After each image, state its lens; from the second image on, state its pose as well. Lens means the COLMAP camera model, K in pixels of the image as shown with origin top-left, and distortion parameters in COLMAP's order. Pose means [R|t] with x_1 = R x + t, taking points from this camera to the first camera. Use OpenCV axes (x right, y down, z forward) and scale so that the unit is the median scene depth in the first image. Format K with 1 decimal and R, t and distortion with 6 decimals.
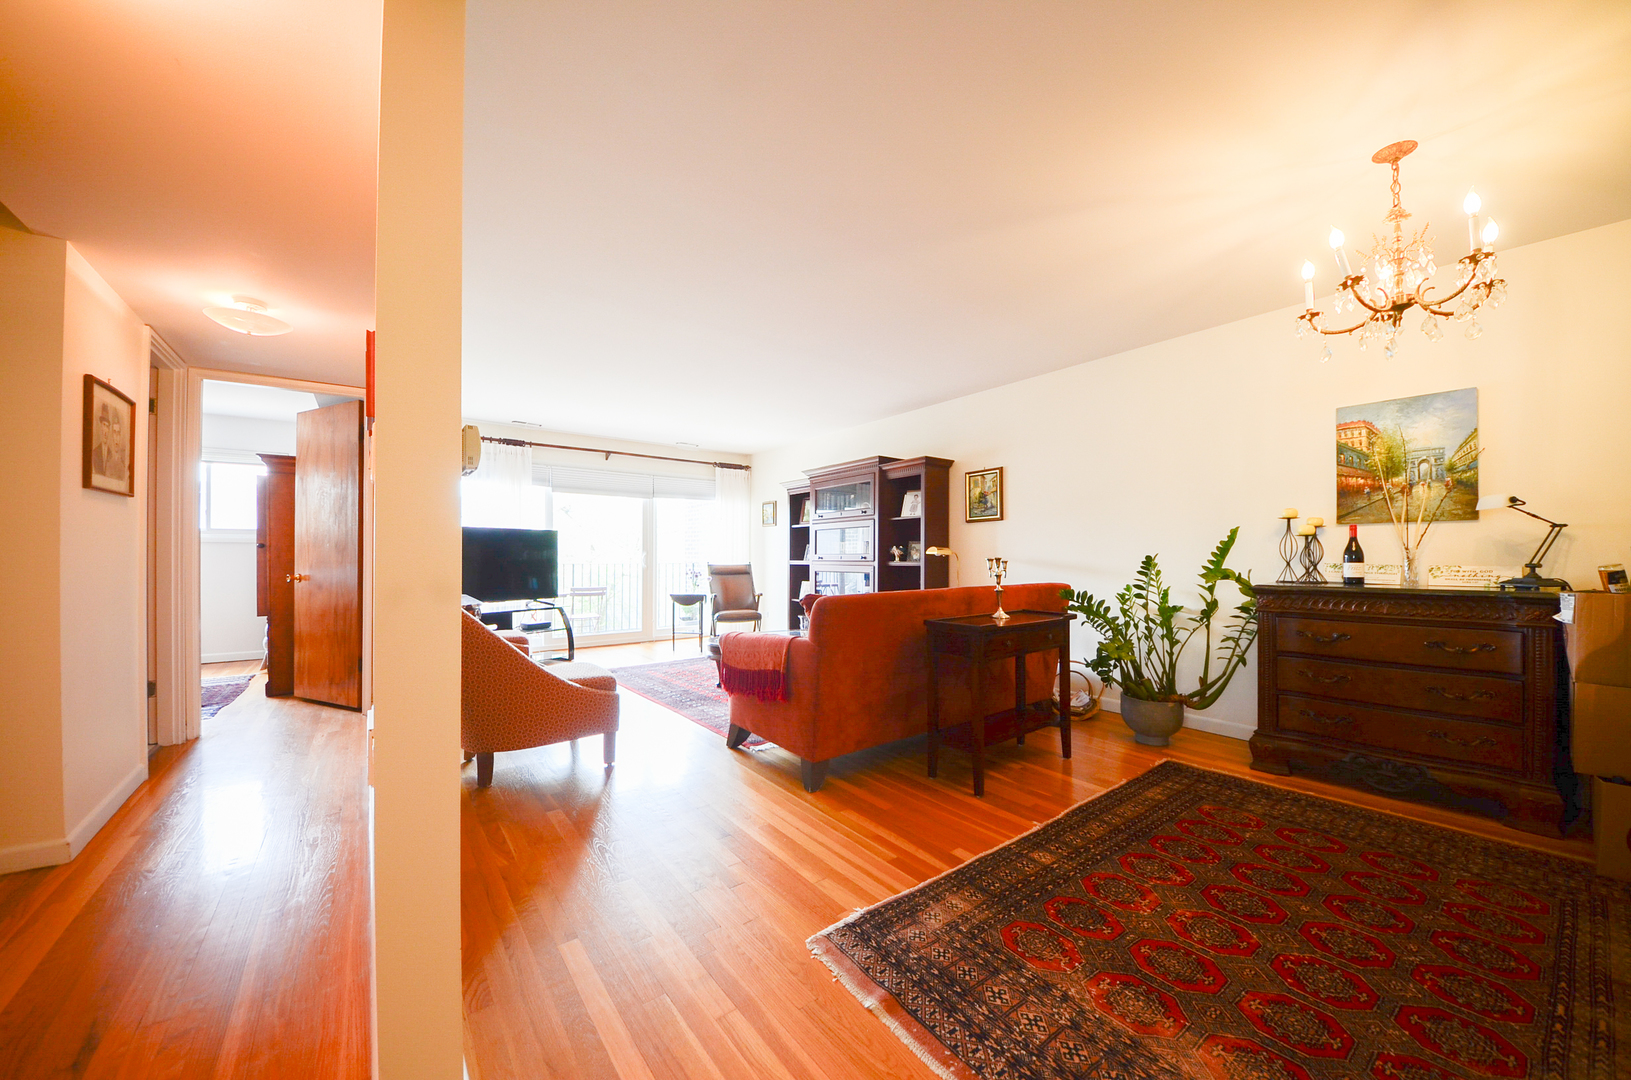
lens RADIAL K [[580.0, 0, 820.9], [0, 580.0, 547.2], [0, 0, 1]] dist [-0.003071, -0.000718]
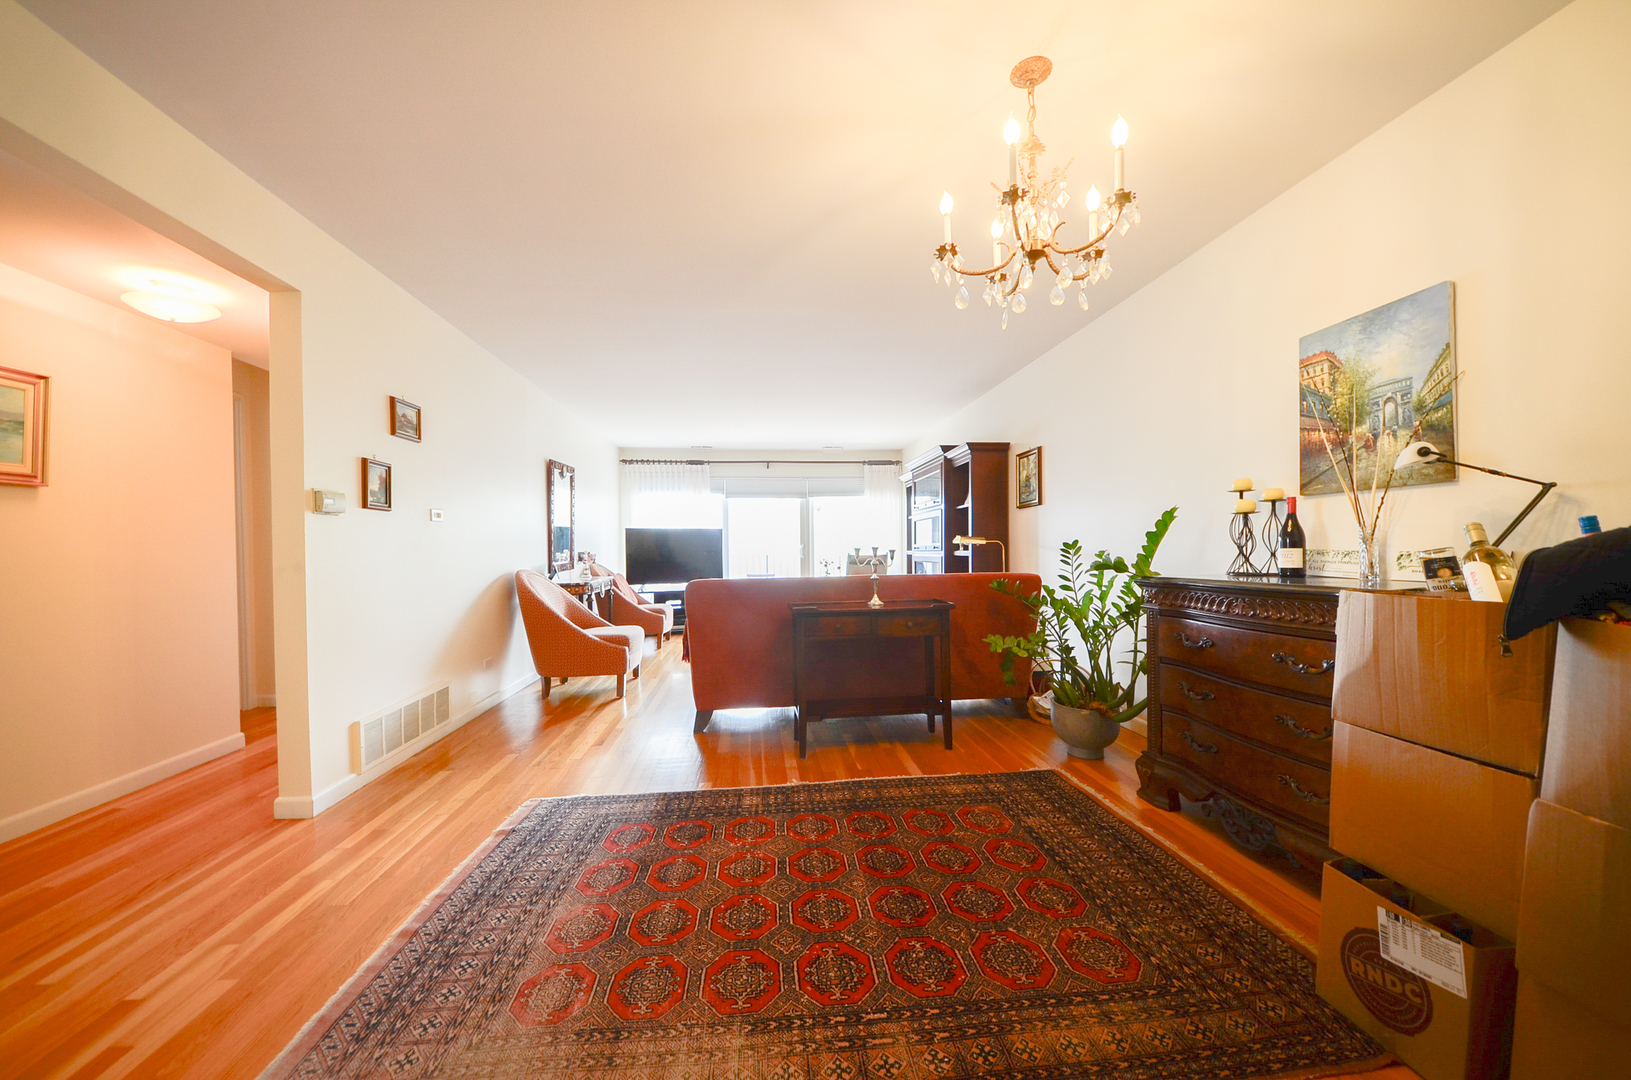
lens RADIAL K [[580.0, 0, 829.0], [0, 580.0, 543.2], [0, 0, 1]] dist [-0.003071, -0.000718]
pose [[0.851399, -0.015167, -0.524299, 0.813050], [0.021994, 0.999735, 0.006796, 0.002439], [0.524057, -0.017318, 0.851507, 0.057793]]
